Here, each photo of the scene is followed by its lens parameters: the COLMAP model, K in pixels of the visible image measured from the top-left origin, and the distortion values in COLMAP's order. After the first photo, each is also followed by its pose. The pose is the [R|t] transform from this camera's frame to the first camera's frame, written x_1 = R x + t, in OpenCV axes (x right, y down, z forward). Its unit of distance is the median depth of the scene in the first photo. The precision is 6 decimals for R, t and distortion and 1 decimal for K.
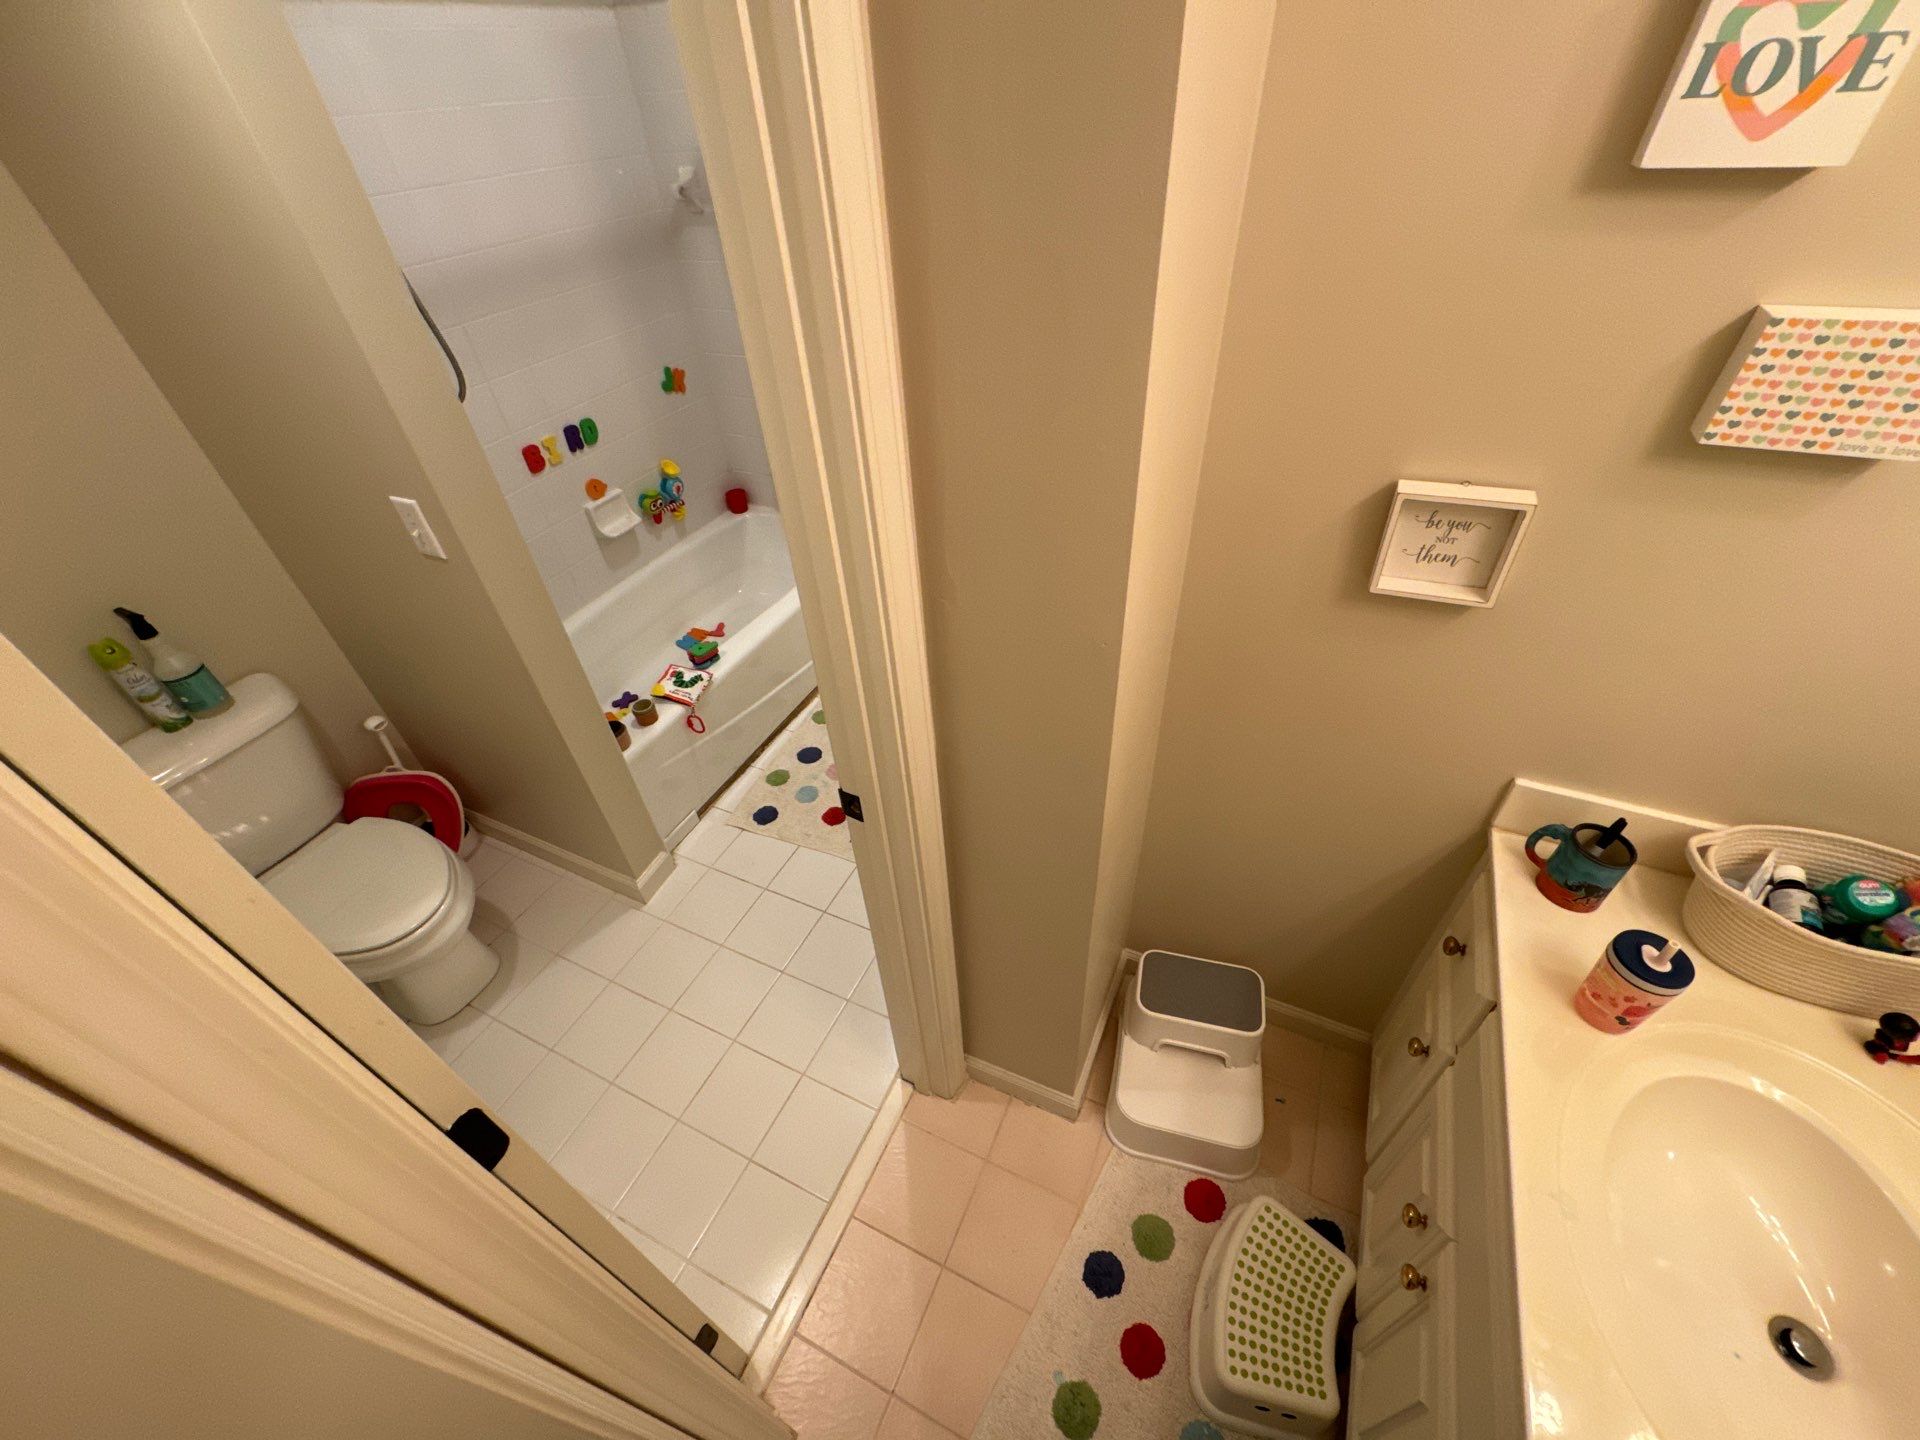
lens RADIAL K [[767.7, 0, 962.4], [0, 767.7, 717.9], [0, 0, 1]] dist [-0.001868, 0.000096]
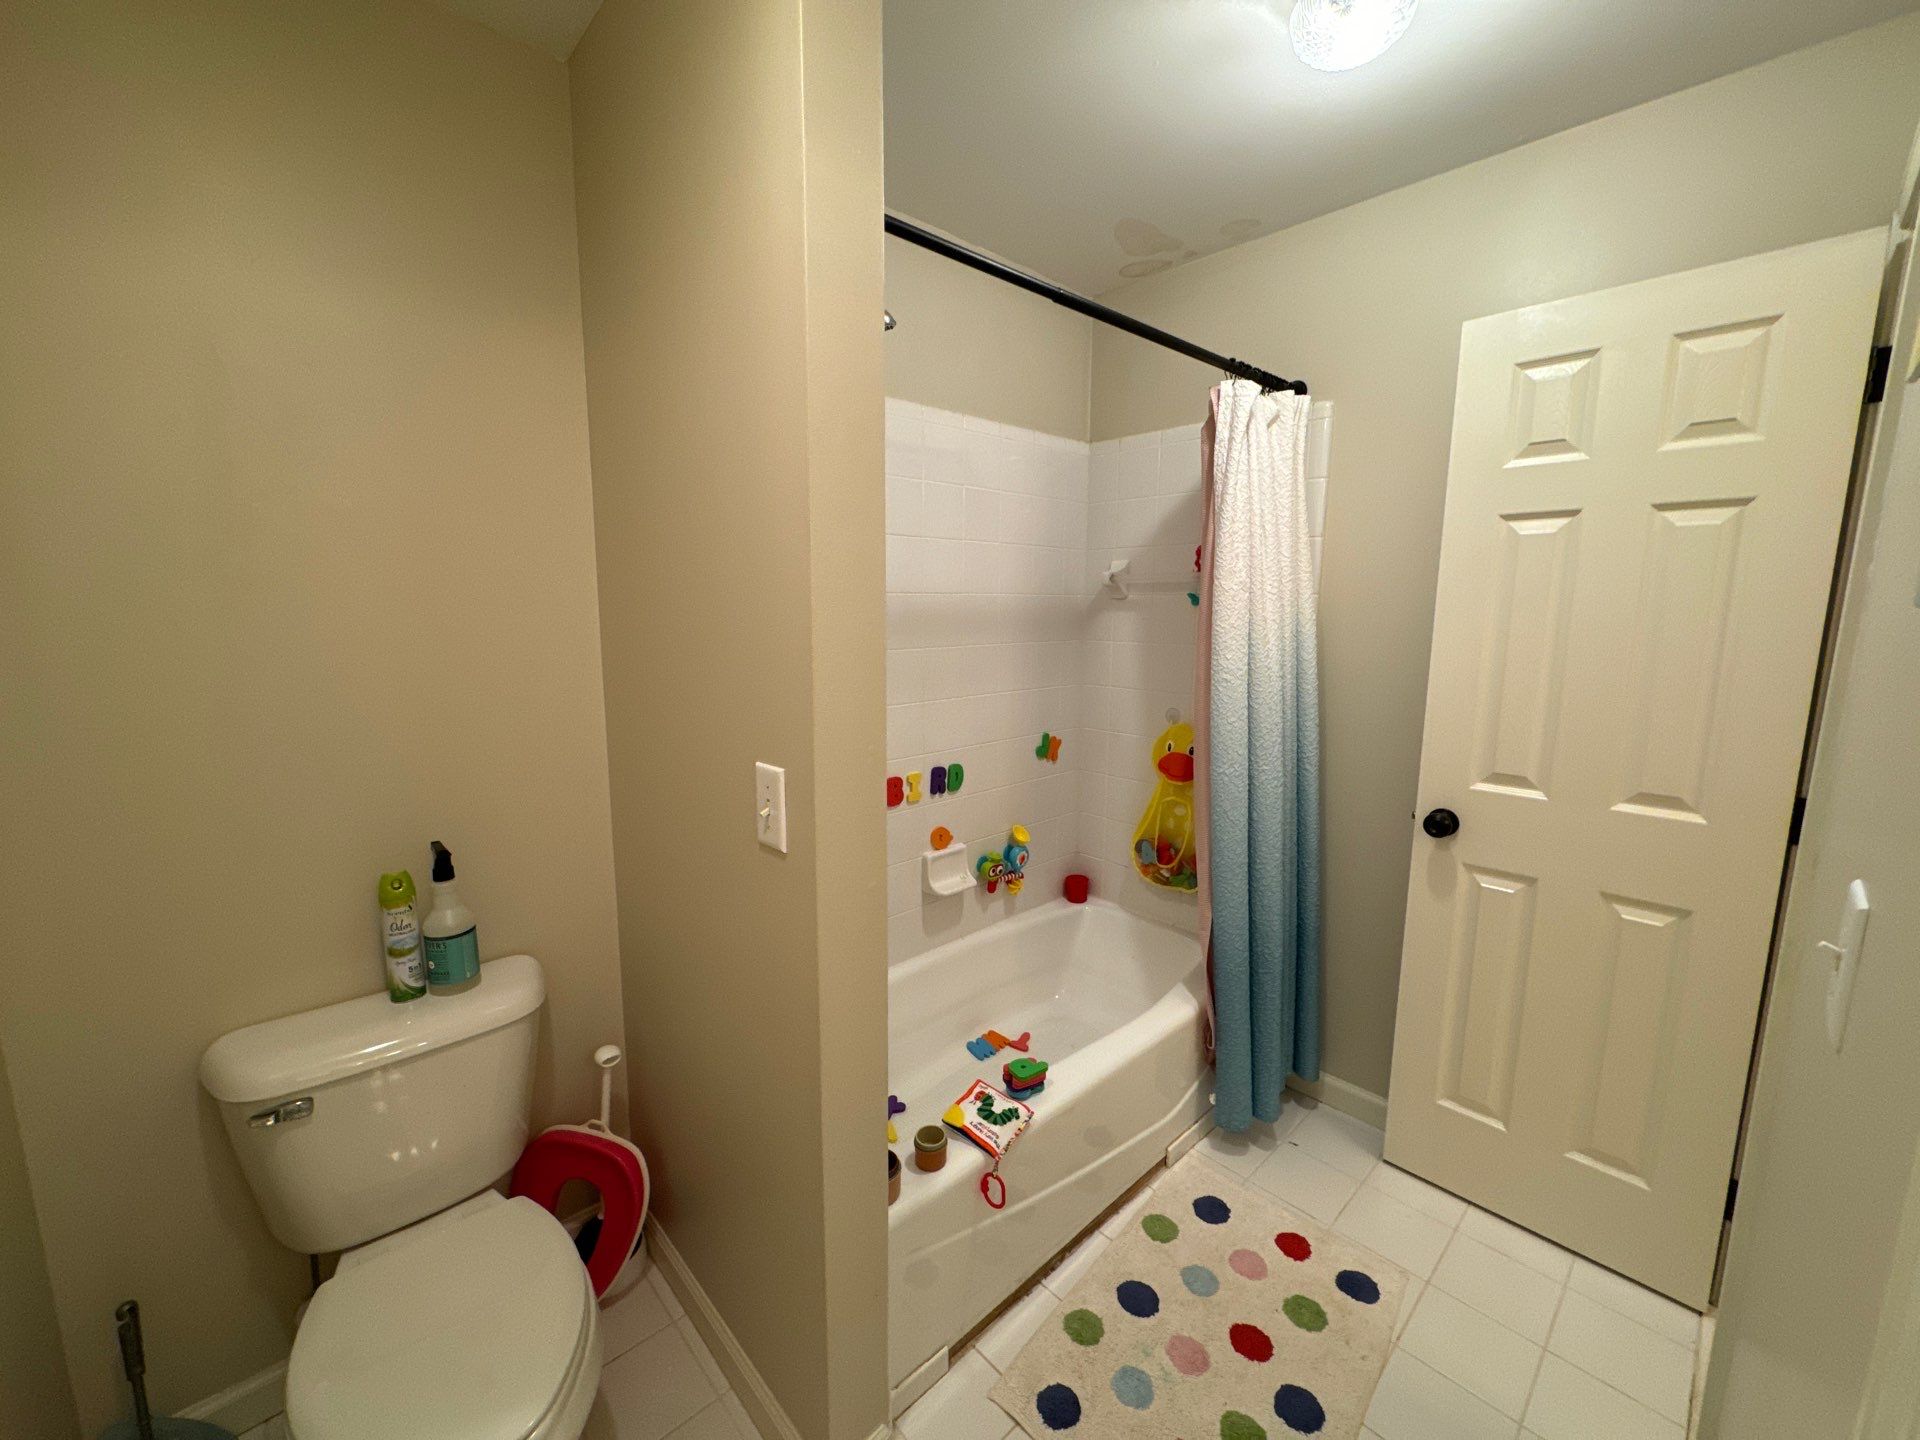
lens RADIAL K [[767.7, 0, 962.4], [0, 767.7, 717.9], [0, 0, 1]] dist [-0.001868, 0.000096]
pose [[0.928059, 0.114376, -0.354437, -0.177773], [-0.281098, 0.839415, -0.465152, -0.016618], [0.244317, 0.531320, 0.811177, 0.249033]]
